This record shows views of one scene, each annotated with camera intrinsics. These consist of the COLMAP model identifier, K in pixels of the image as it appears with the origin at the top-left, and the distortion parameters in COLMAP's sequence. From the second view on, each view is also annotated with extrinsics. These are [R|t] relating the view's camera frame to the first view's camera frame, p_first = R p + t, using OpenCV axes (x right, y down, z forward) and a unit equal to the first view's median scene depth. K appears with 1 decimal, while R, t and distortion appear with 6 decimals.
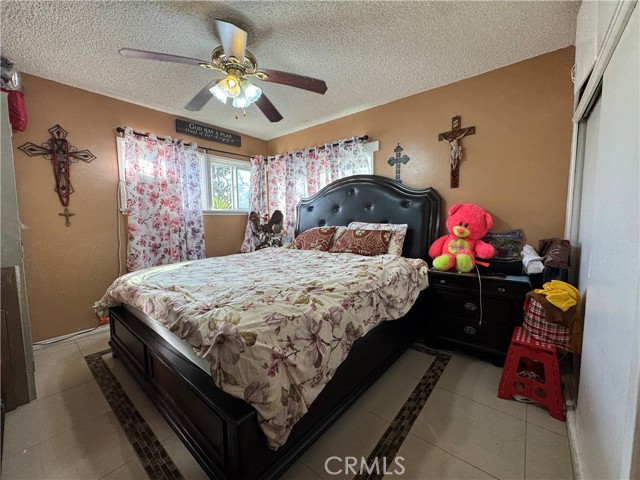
lens RADIAL K [[256.8, 0, 319.3], [0, 256.8, 239.9], [0, 0, 1]] dist [-0.002887, -0.000299]
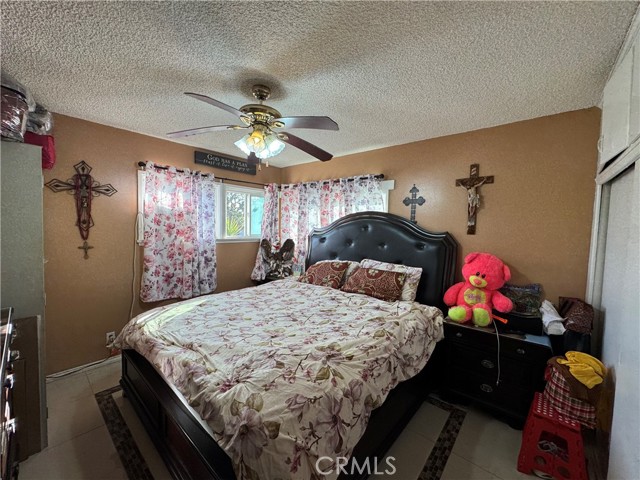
lens RADIAL K [[256.8, 0, 319.3], [0, 256.8, 239.9], [0, 0, 1]] dist [-0.002887, -0.000299]
pose [[0.999151, 0.036939, -0.018220, -0.048373], [-0.037500, 0.998801, -0.031479, -0.150209], [0.017035, 0.032135, 0.999338, -0.001723]]
